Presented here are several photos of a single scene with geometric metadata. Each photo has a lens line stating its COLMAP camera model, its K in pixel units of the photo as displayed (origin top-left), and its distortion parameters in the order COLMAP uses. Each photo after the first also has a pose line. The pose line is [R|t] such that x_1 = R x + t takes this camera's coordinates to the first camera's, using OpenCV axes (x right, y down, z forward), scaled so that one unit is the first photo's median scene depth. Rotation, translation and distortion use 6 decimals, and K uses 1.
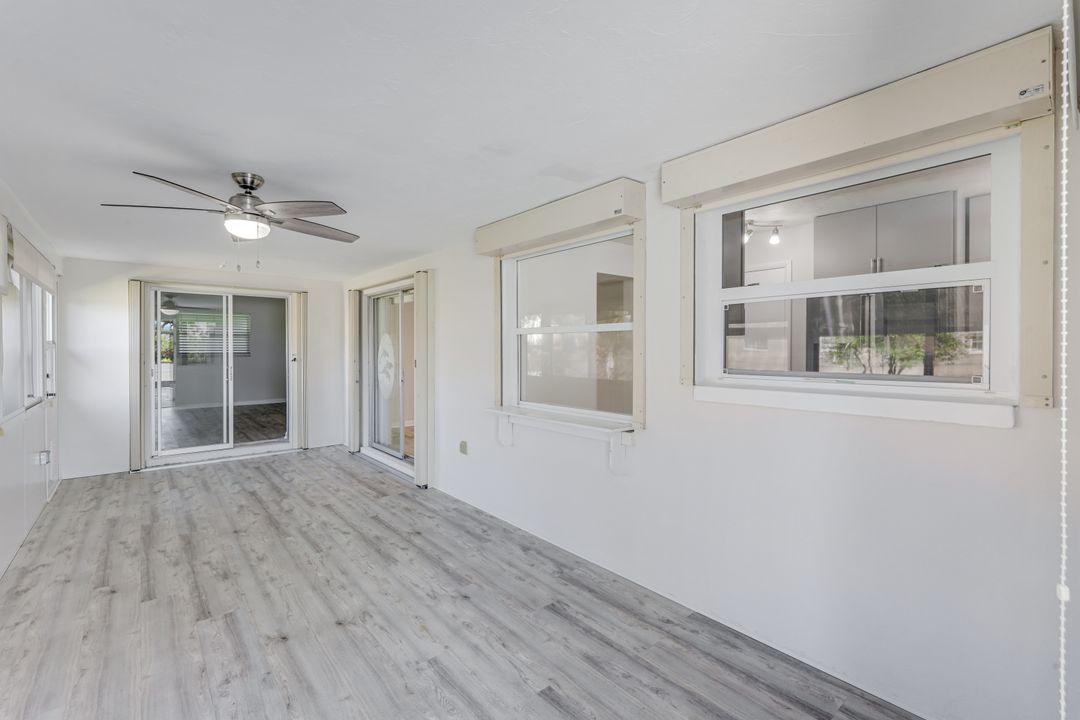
lens RADIAL K [[439.2, 0, 536.9], [0, 439.2, 352.3], [0, 0, 1]] dist [0.000046, 0.000005]
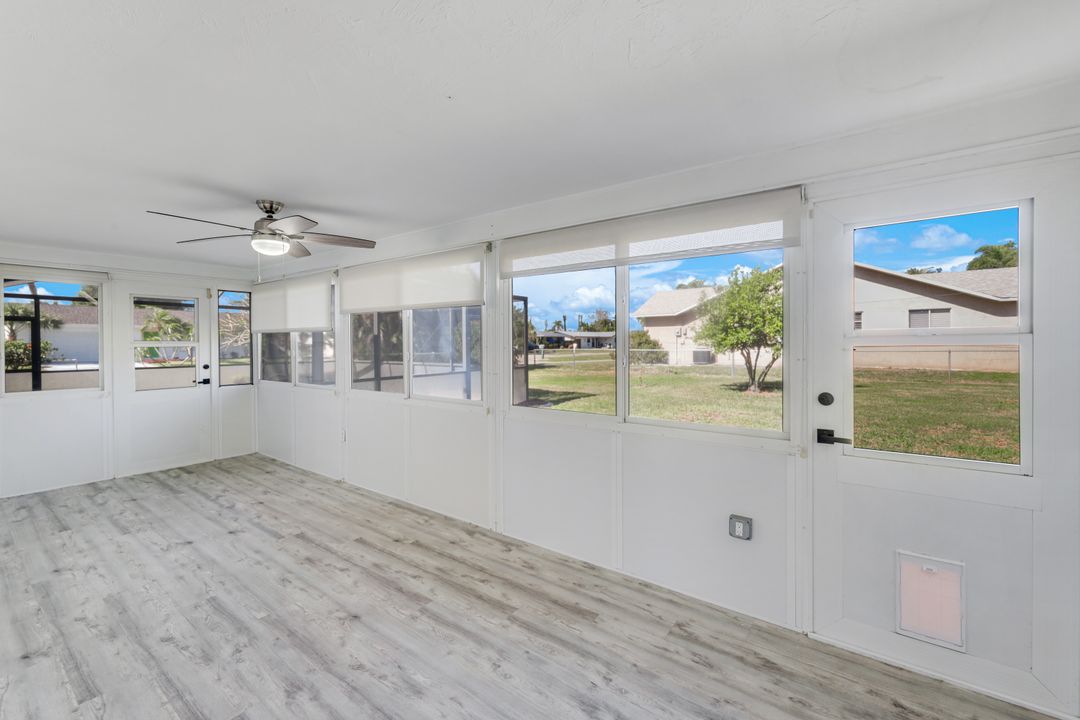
lens RADIAL K [[439.2, 0, 536.9], [0, 439.2, 352.3], [0, 0, 1]] dist [0.000046, 0.000005]
pose [[-0.977368, 0.009240, -0.211344, -0.937025], [0.002474, 0.999476, 0.032259, -0.020857], [0.211532, 0.031006, -0.976879, 1.950021]]
